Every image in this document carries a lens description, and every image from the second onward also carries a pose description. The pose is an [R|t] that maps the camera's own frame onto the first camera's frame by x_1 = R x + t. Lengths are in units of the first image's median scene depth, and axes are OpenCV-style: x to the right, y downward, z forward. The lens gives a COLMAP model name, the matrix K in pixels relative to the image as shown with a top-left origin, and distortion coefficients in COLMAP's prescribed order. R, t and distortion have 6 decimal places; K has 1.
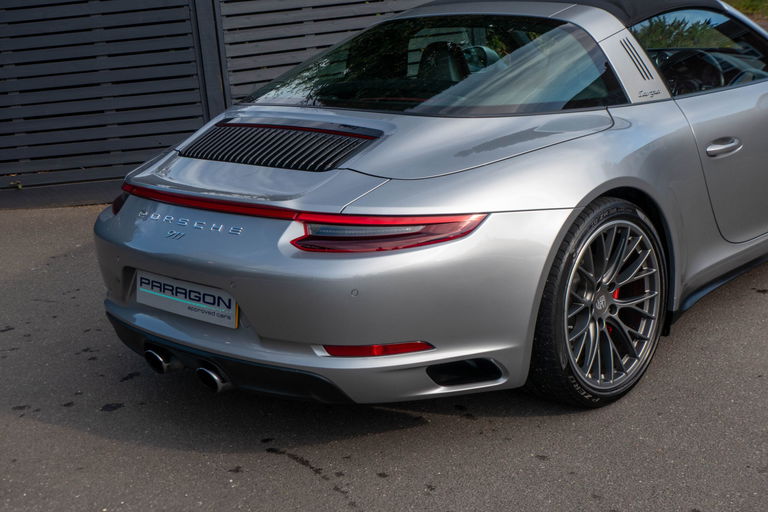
lens RADIAL K [[1147.0, 0, 370.7], [0, 1147.0, 250.7], [0, 0, 1]] dist [-0.014616, 0.000000]
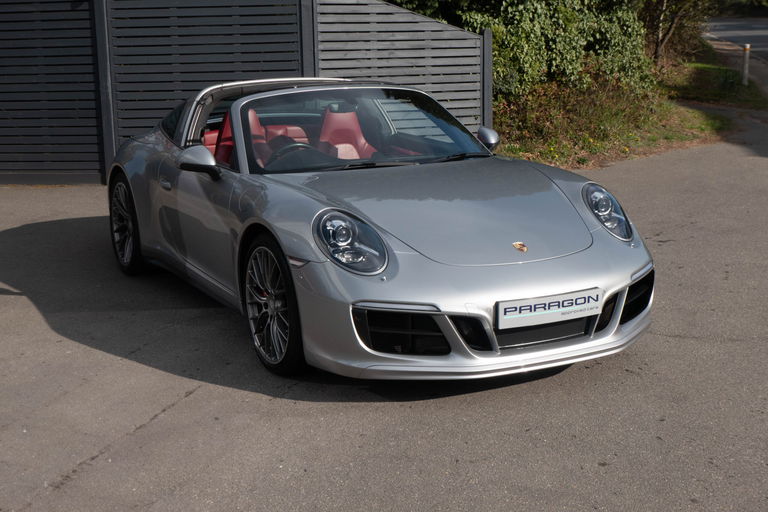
lens RADIAL K [[1147.0, 0, 381.7], [0, 1147.0, 235.3], [0, 0, 1]] dist [-0.014616, 0.000000]
pose [[0.997183, 0.071928, -0.021294, 0.004367], [-0.073291, 0.994689, -0.072260, 0.227701], [0.015983, 0.073617, 0.997159, -0.953284]]
